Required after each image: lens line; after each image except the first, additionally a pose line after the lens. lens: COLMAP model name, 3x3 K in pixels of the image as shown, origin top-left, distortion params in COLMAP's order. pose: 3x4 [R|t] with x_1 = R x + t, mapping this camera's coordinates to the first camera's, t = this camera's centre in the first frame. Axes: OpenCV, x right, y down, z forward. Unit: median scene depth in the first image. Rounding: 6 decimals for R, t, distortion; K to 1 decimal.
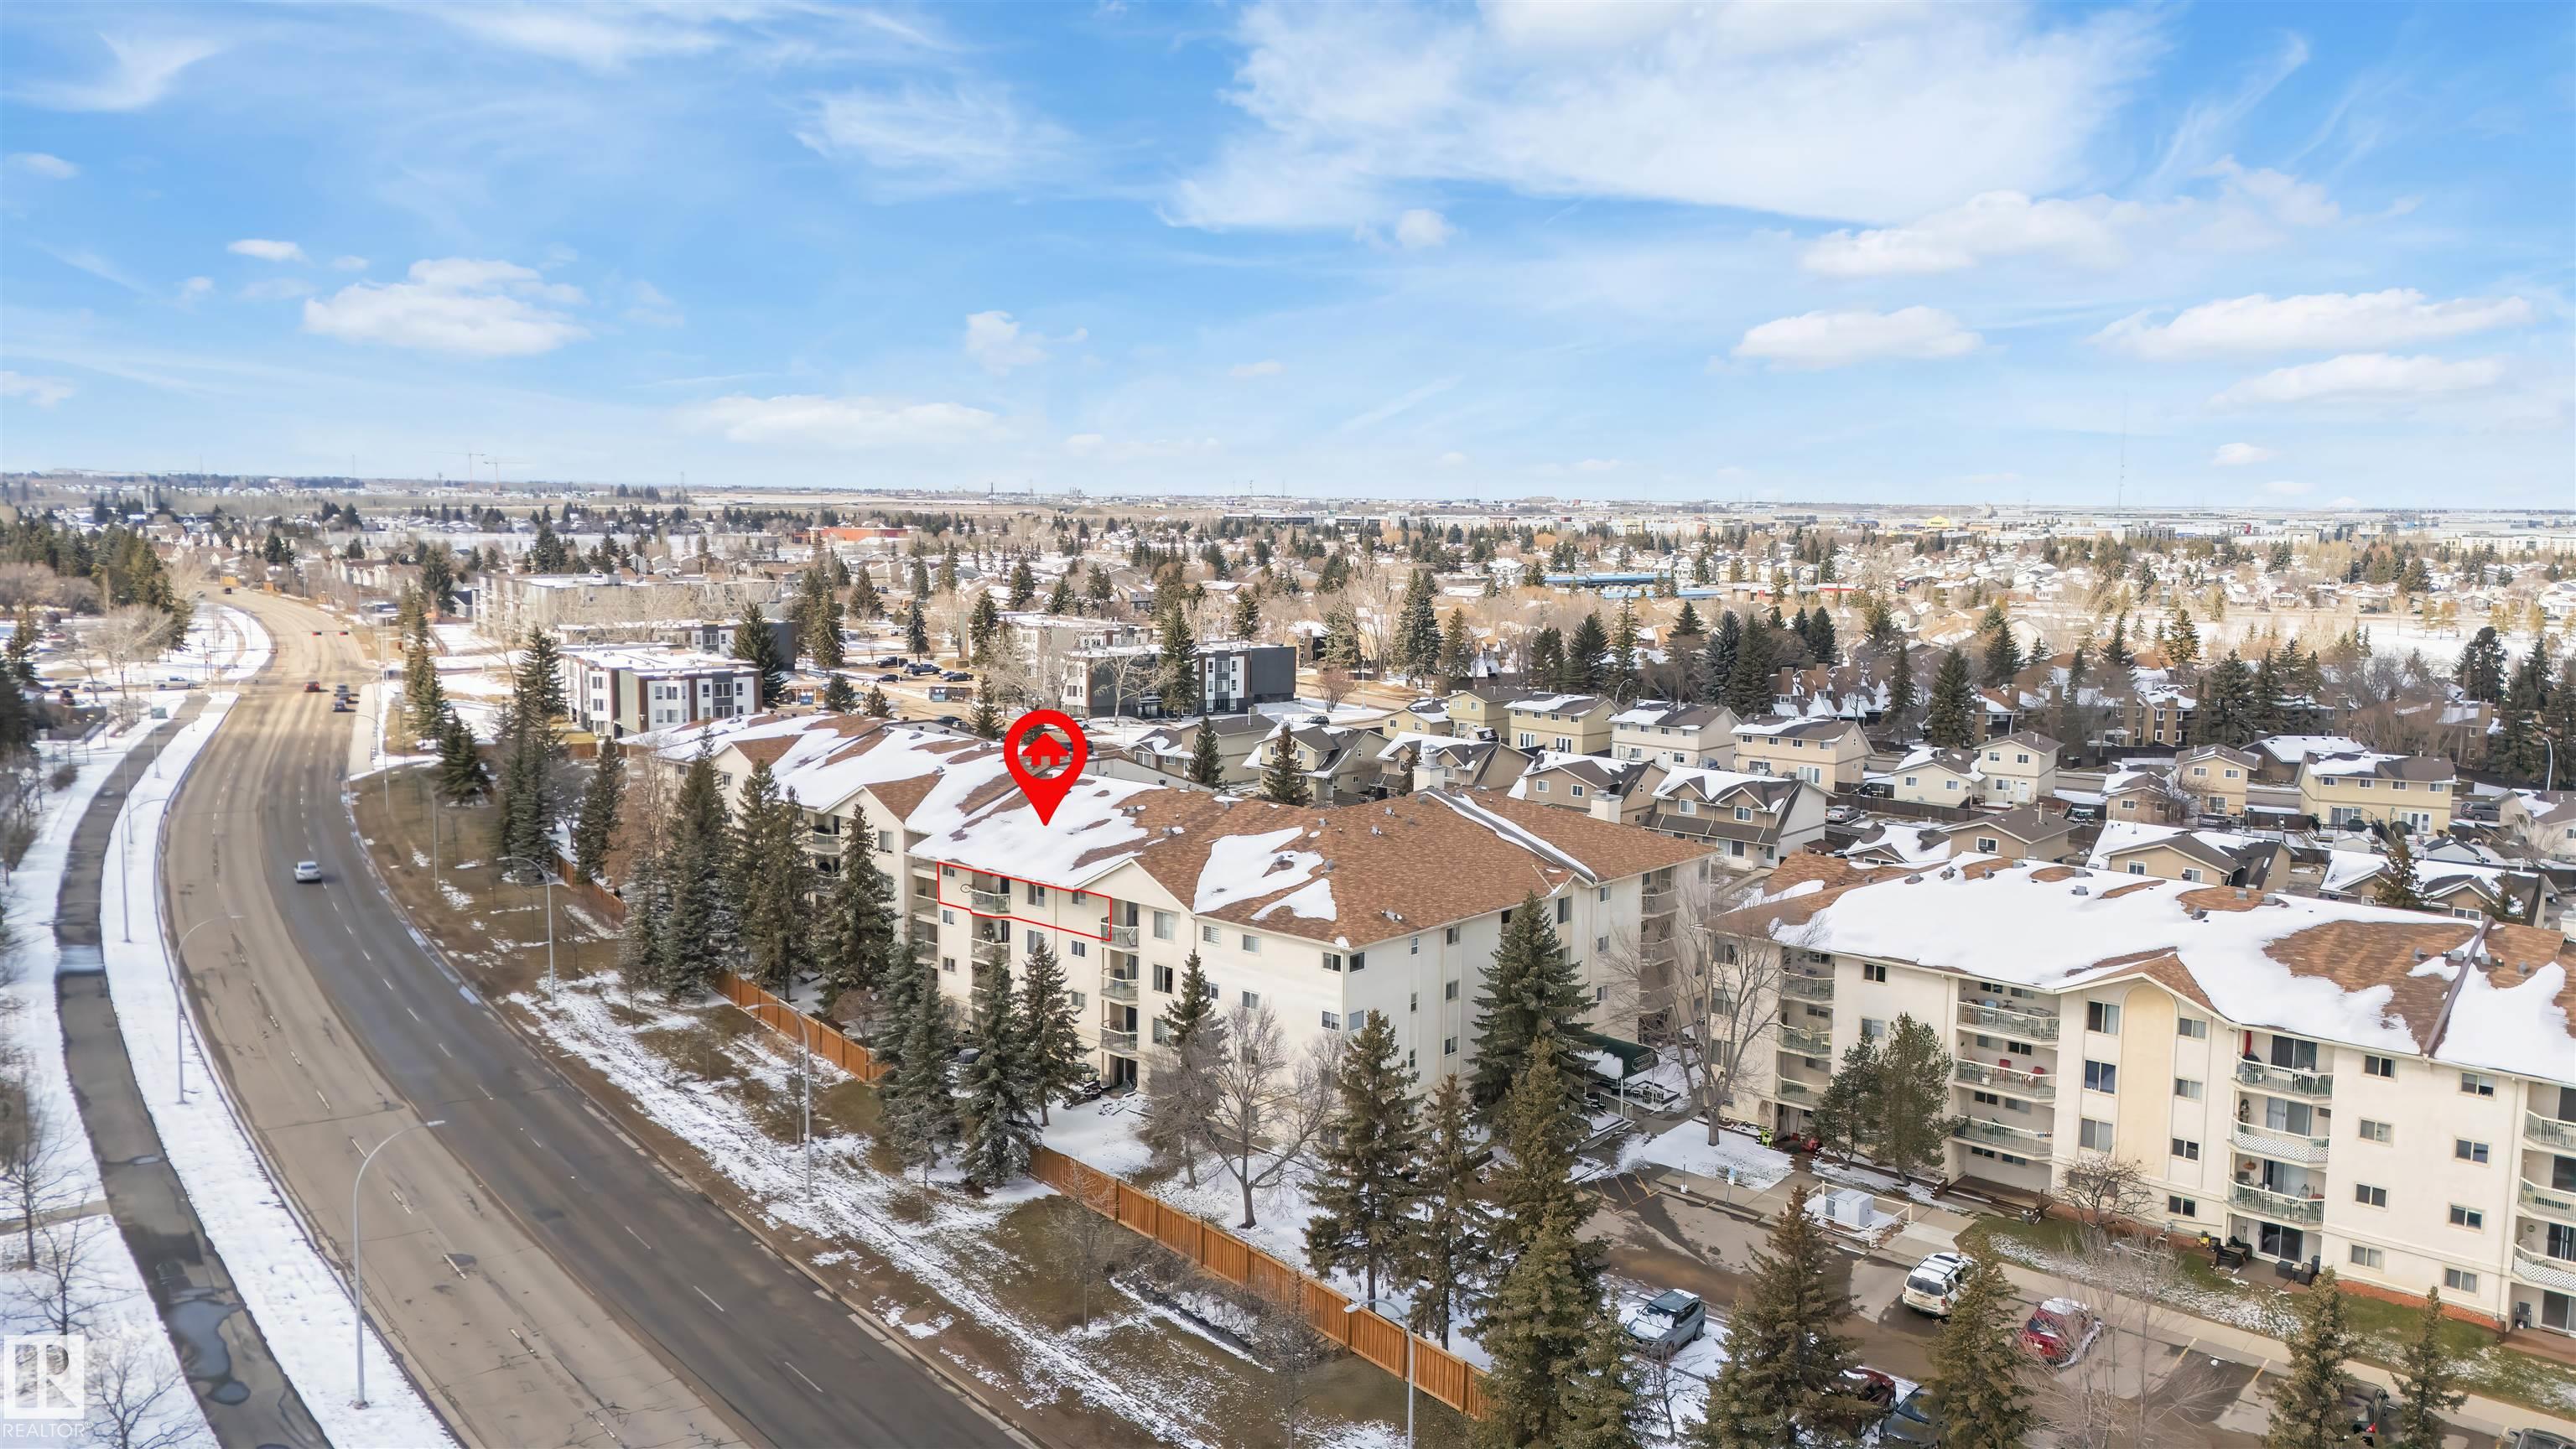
lens RADIAL K [[1811.8, 0, 1288.0], [0, 1811.8, 724.5], [0, 0, 1]] dist [0.001922, 0.001481]
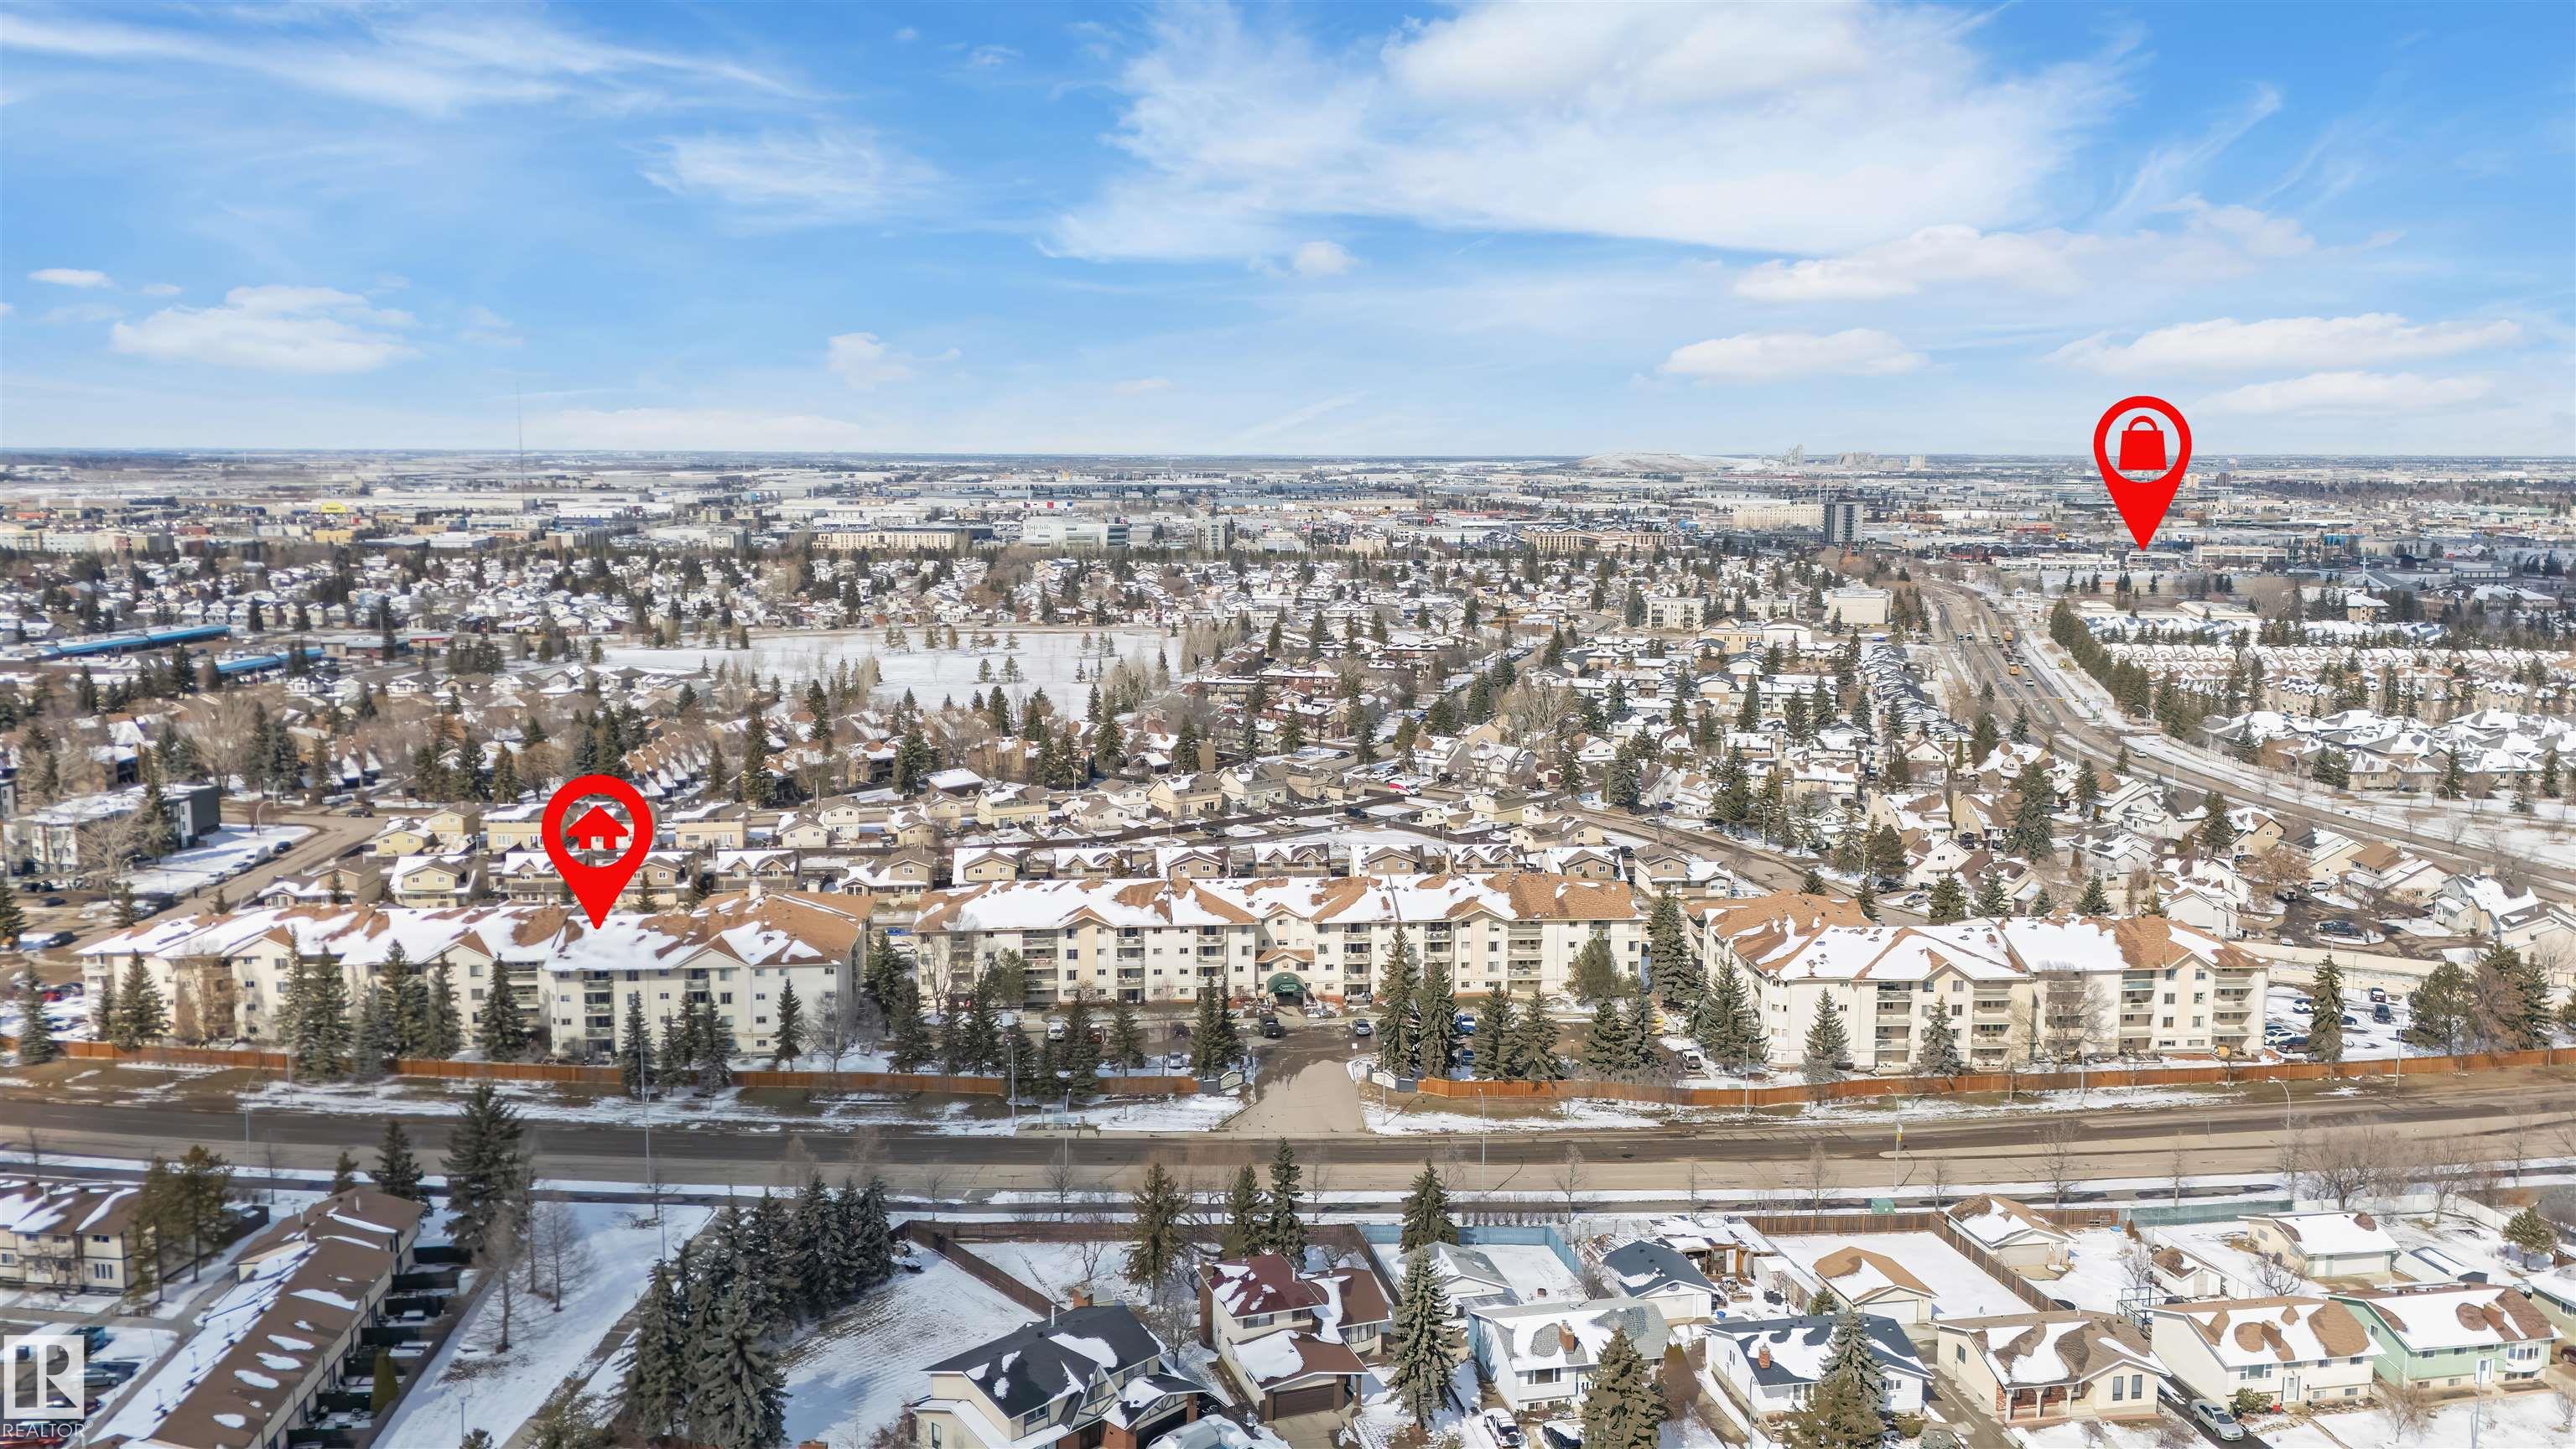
lens RADIAL K [[1811.8, 0, 1288.0], [0, 1811.8, 724.5], [0, 0, 1]] dist [0.001922, 0.001481]
pose [[0.668685, -0.104315, 0.736192, -1.382197], [0.092576, 0.994086, 0.056770, -0.294200], [-0.737760, 0.030193, 0.674387, -1.177498]]
